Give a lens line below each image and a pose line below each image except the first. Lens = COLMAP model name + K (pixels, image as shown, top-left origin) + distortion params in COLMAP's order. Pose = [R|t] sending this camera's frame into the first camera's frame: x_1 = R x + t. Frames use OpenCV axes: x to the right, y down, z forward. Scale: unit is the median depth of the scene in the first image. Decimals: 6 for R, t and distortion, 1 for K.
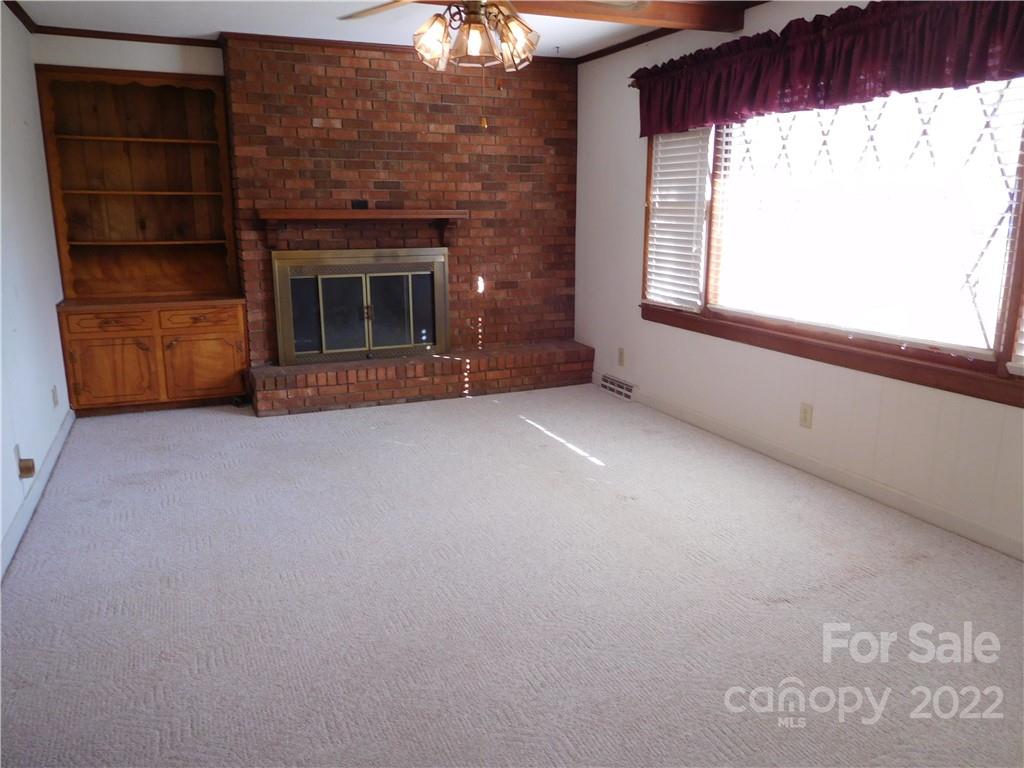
lens RADIAL K [[788.9, 0, 515.1], [0, 788.9, 384.7], [0, 0, 1]] dist [0.011981, -0.005606]
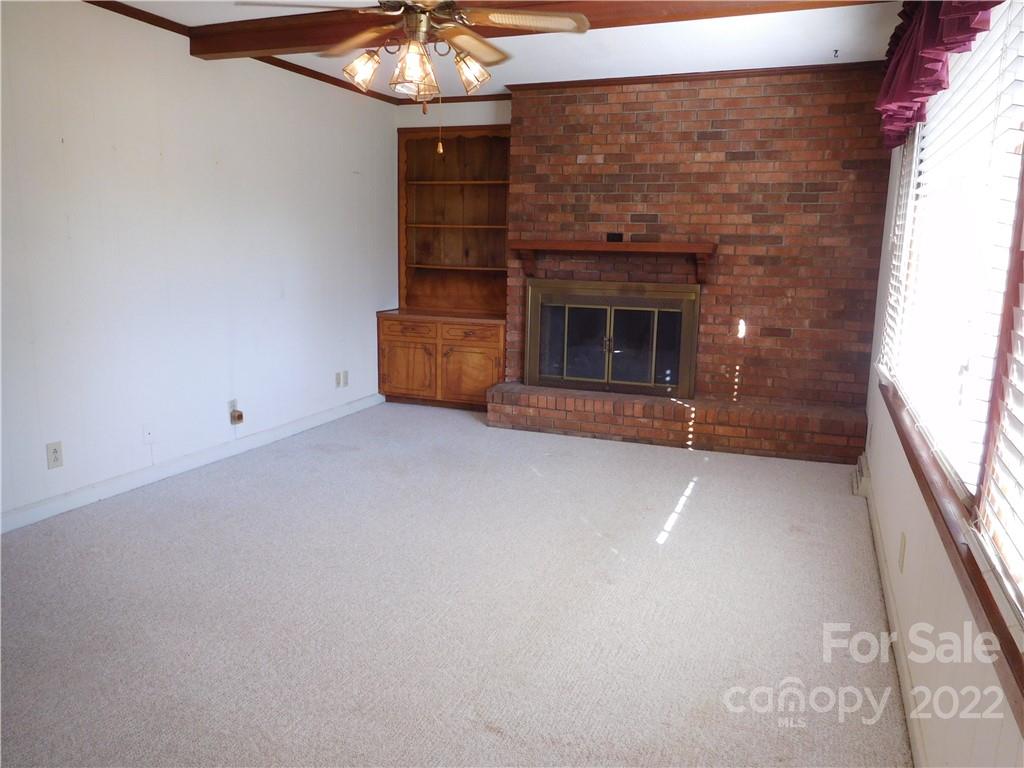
lens RADIAL K [[788.9, 0, 510.8], [0, 788.9, 385.3], [0, 0, 1]] dist [0.011981, -0.005606]
pose [[0.708150, 0.138078, -0.692429, 0.430914], [-0.173796, 0.984606, 0.018600, -0.039221], [0.684338, 0.107170, 0.721246, 0.208358]]
